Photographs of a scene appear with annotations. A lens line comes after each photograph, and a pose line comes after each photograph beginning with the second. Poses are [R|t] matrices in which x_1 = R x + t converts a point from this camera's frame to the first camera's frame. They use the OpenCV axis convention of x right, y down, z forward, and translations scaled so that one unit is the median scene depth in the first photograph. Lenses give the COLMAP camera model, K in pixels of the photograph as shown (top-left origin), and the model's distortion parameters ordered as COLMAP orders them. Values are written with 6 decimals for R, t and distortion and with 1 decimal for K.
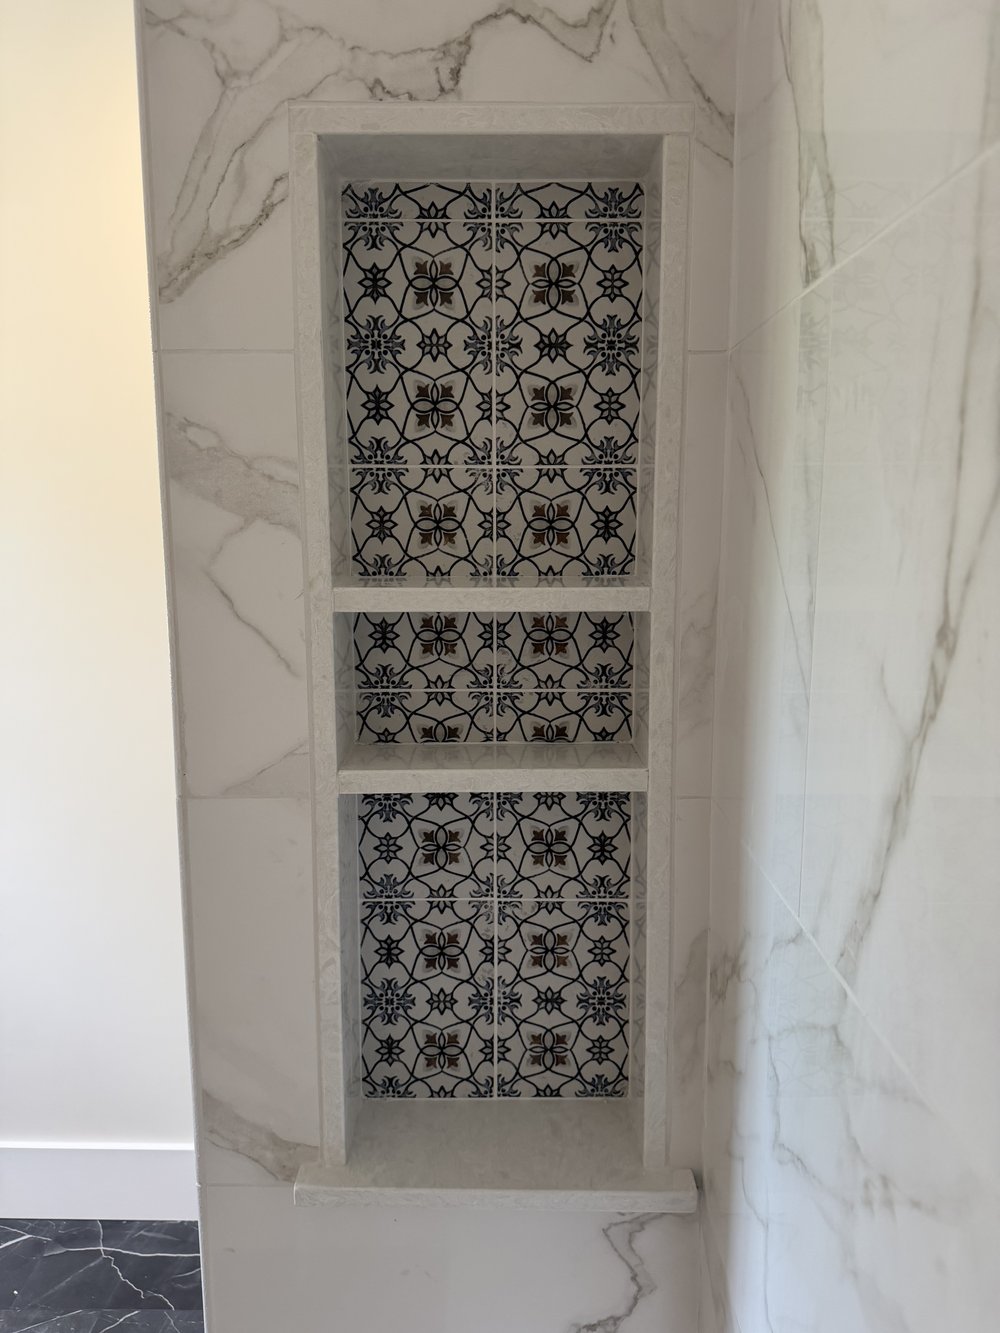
lens RADIAL K [[944.7, 0, 500.0], [0, 944.7, 666.5], [0, 0, 1]] dist [0.089769, -0.116066]
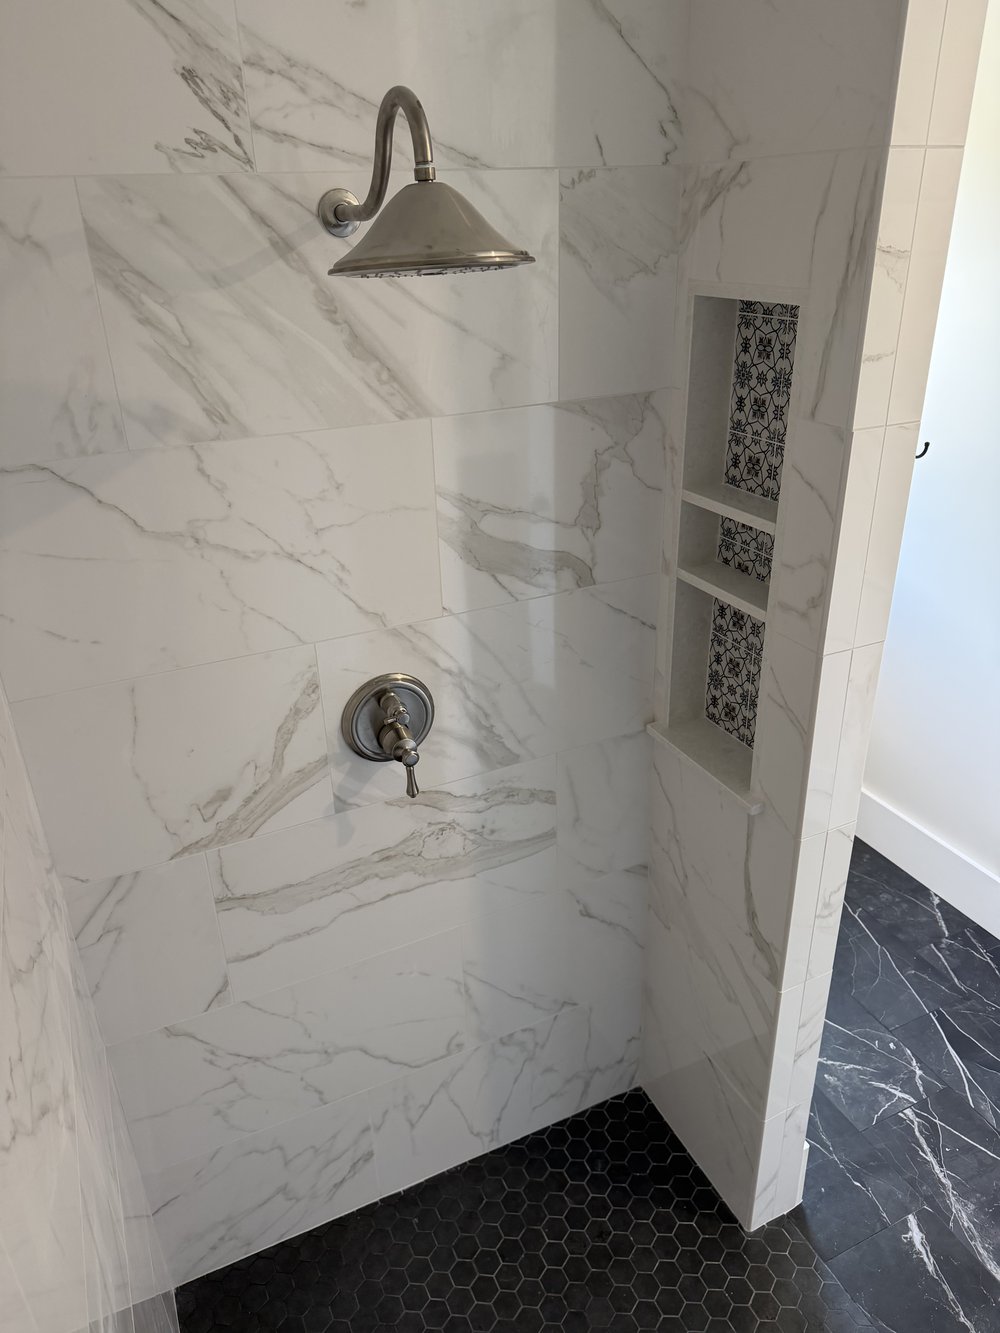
lens RADIAL K [[944.7, 0, 500.0], [0, 944.7, 666.5], [0, 0, 1]] dist [0.089769, -0.116066]
pose [[0.439390, 0.377785, -0.814994, 1.422847], [-0.113599, 0.923351, 0.366768, -0.413615], [0.891085, -0.068572, 0.448627, -0.399721]]
